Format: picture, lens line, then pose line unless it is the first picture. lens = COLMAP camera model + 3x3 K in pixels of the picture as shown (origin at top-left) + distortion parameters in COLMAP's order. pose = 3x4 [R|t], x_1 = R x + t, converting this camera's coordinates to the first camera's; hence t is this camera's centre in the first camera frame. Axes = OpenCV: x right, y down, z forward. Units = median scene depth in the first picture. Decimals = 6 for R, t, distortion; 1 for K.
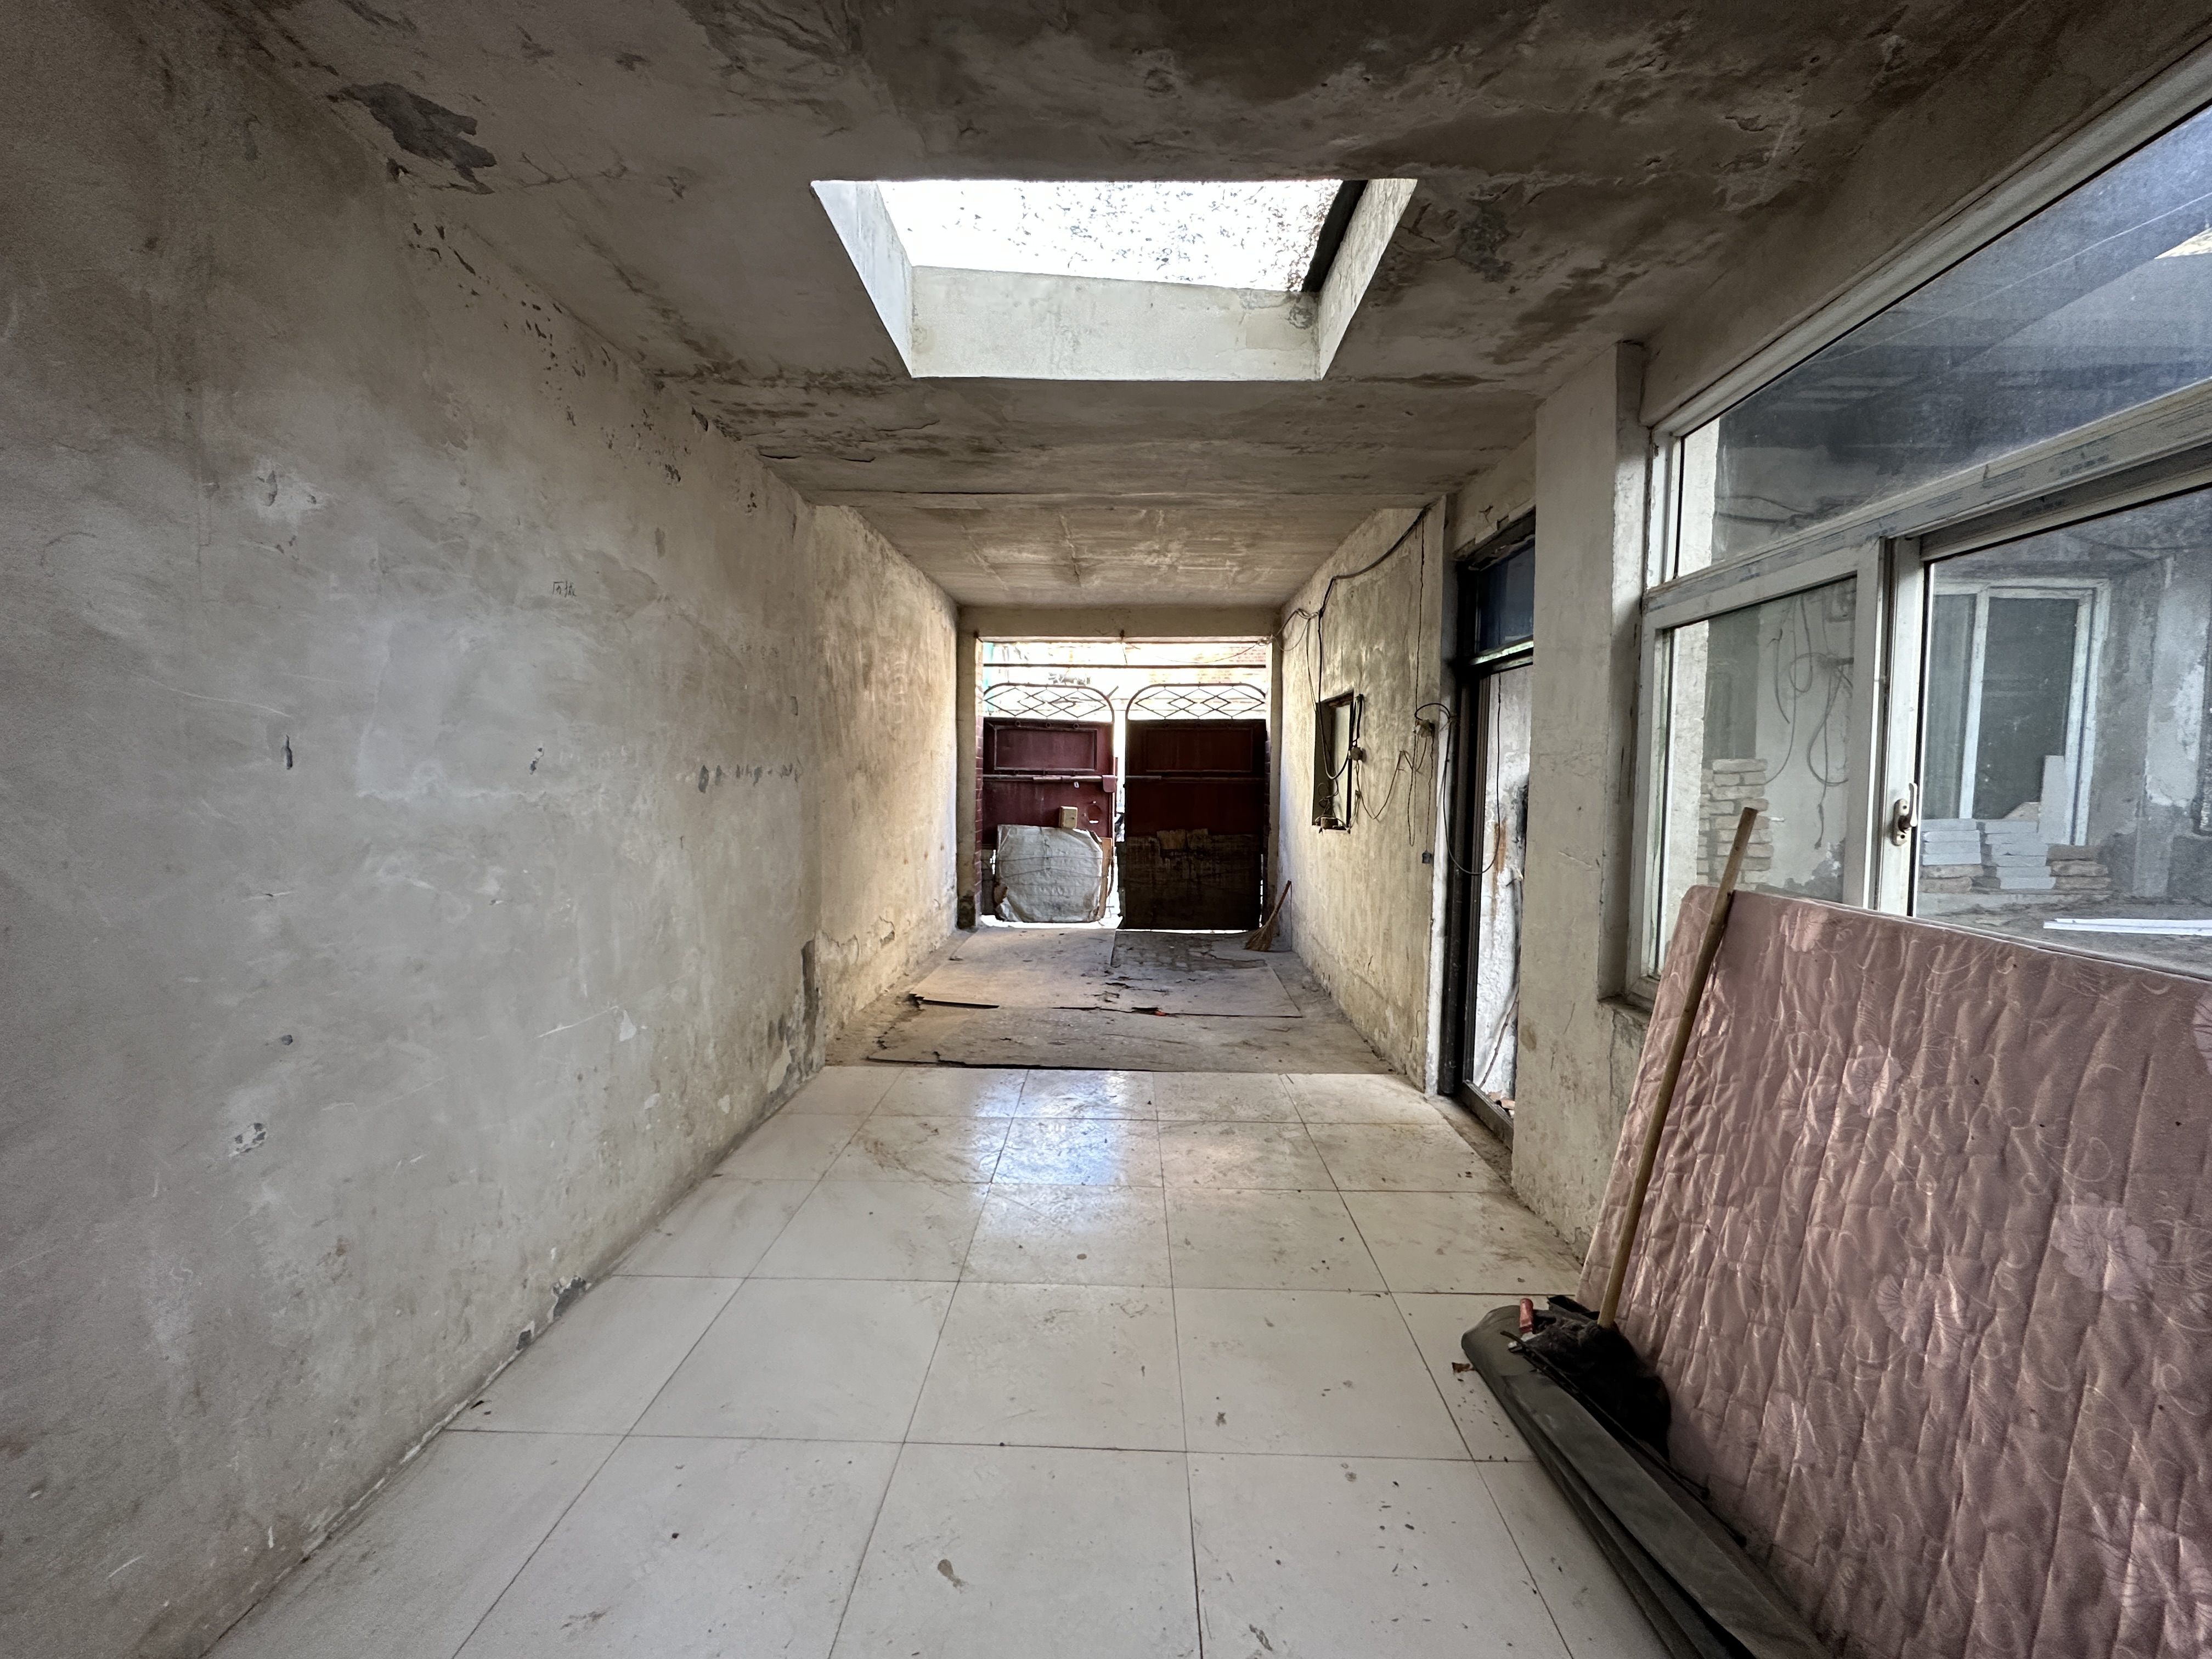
lens RADIAL K [[886.1, 0, 1114.6], [0, 886.1, 829.6], [0, 0, 1]] dist [0.001137, 0.000174]
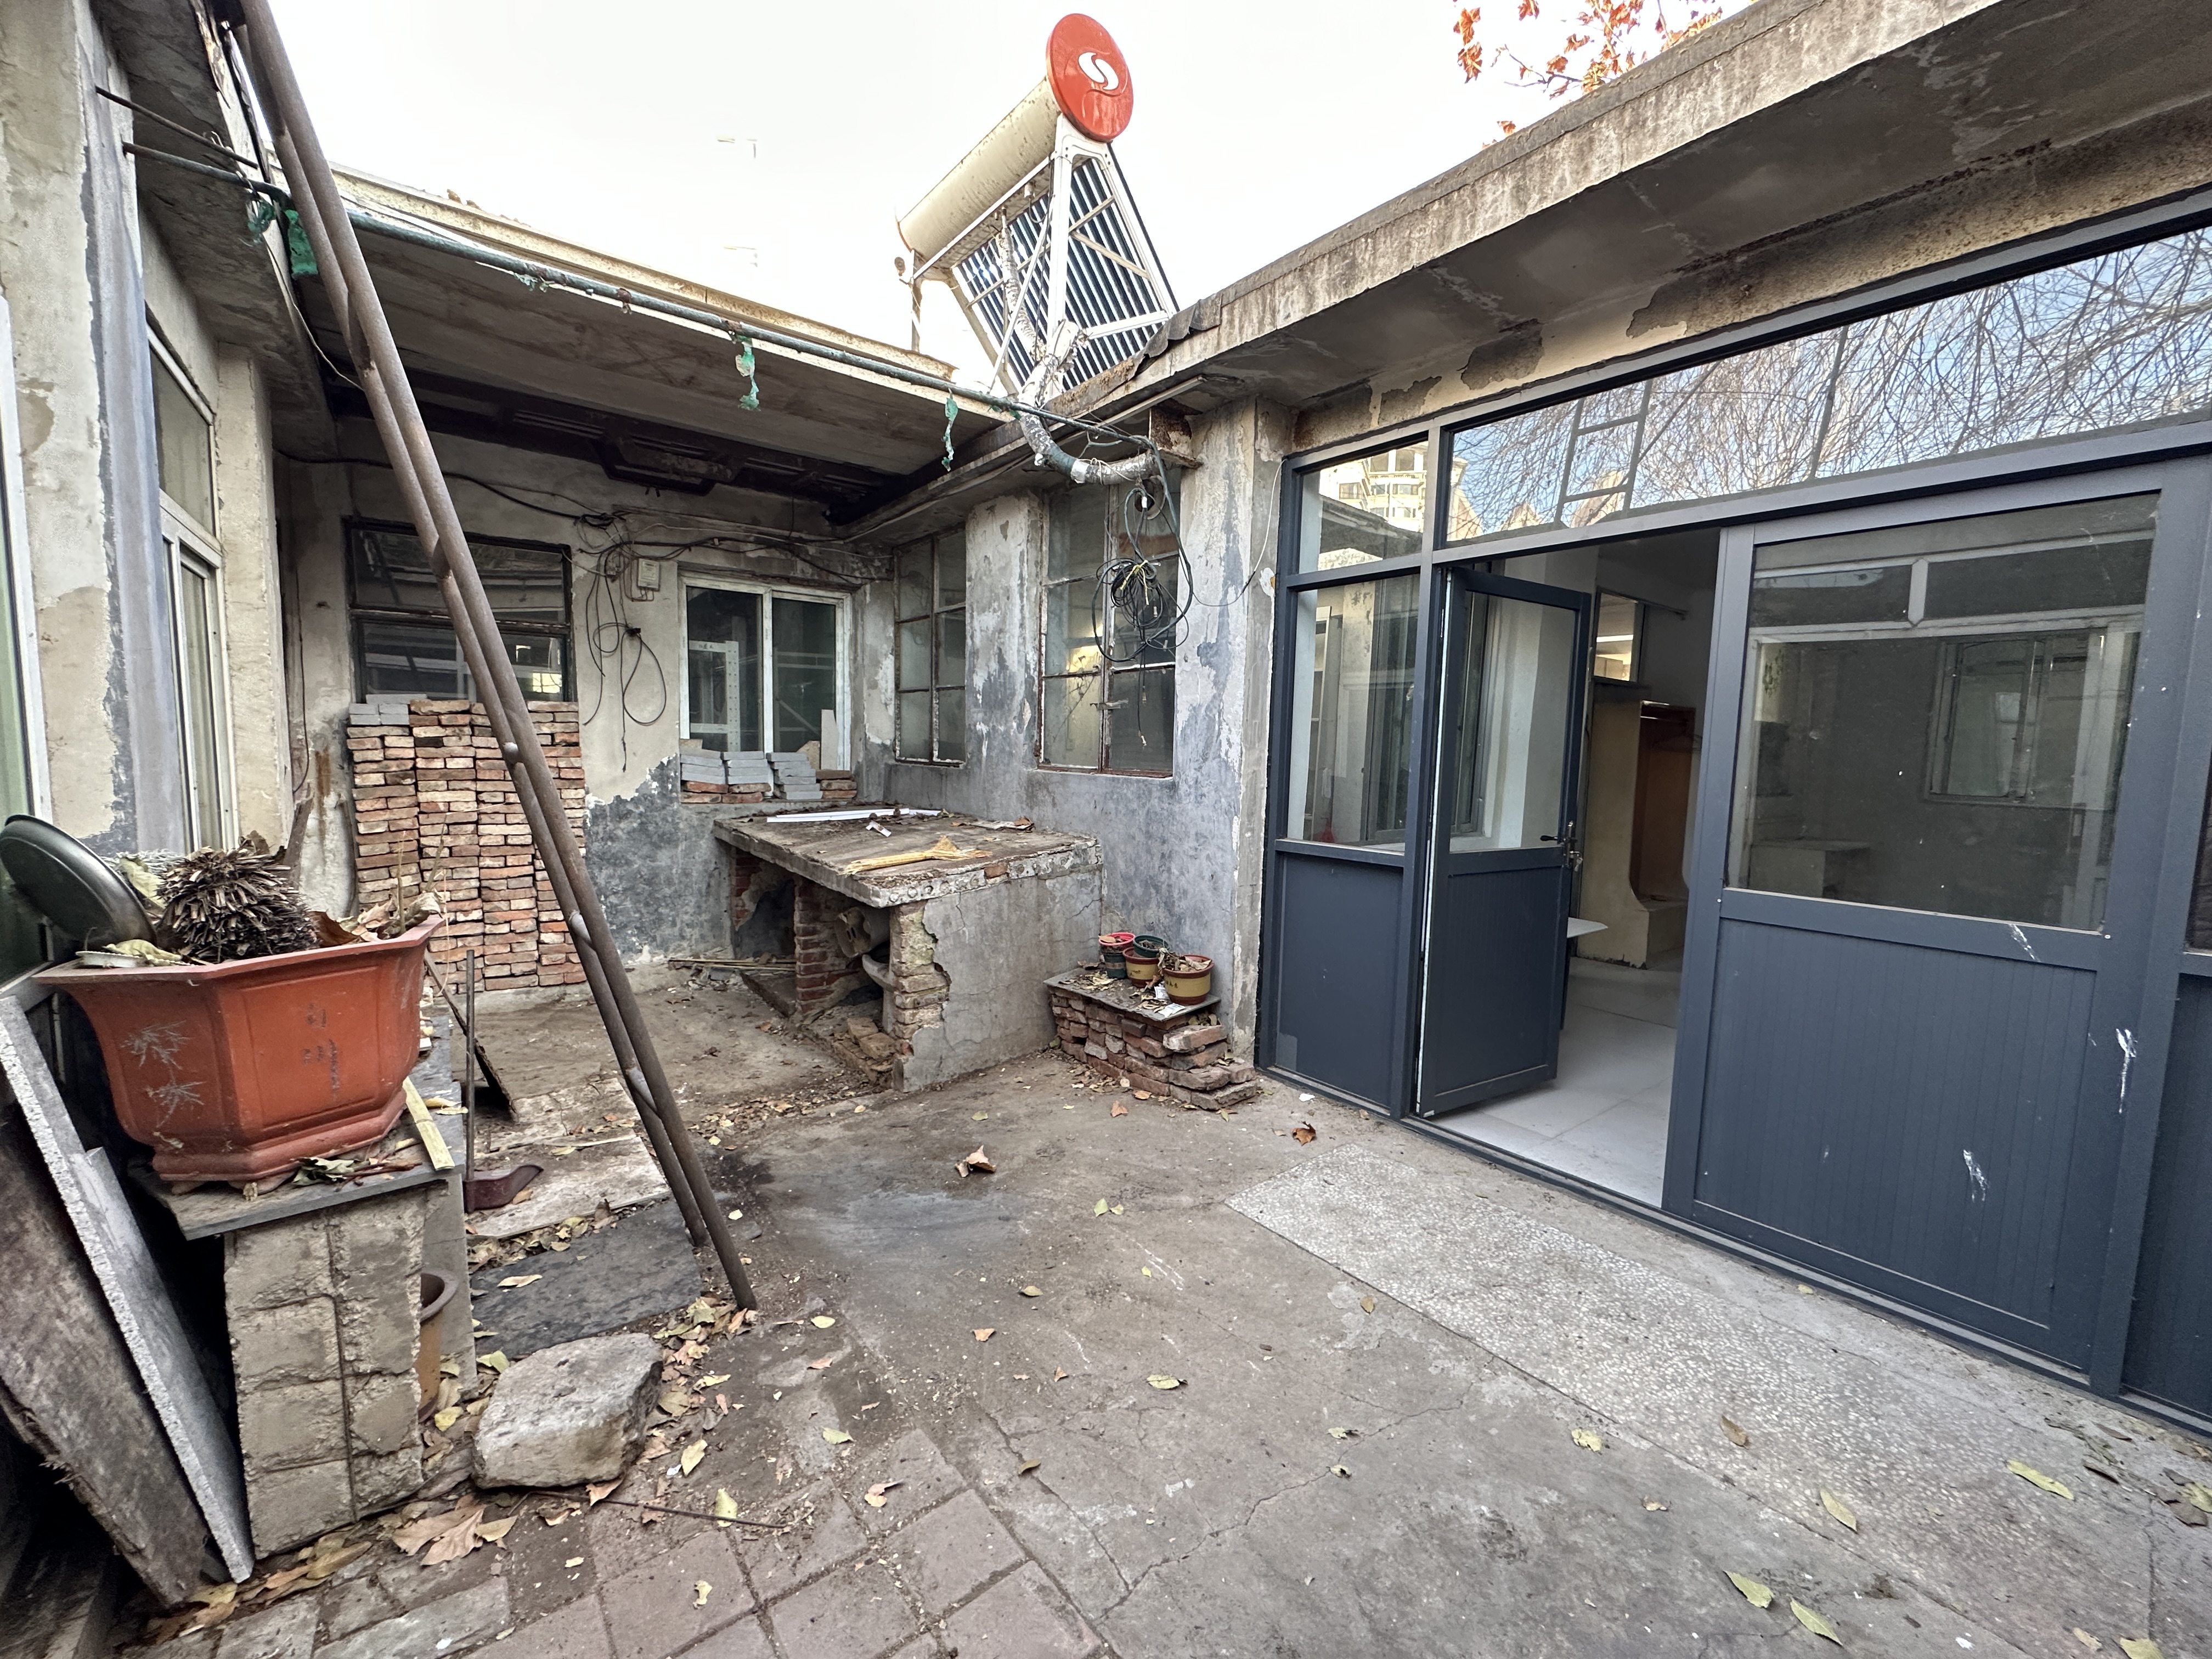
lens RADIAL K [[886.1, 0, 1112.0], [0, 886.1, 832.1], [0, 0, 1]] dist [0.001137, 0.000174]
pose [[0.780228, -0.049458, 0.623537, 0.506849], [0.022323, 0.998436, 0.051262, 0.057803], [-0.625097, -0.026077, 0.780112, -0.480813]]
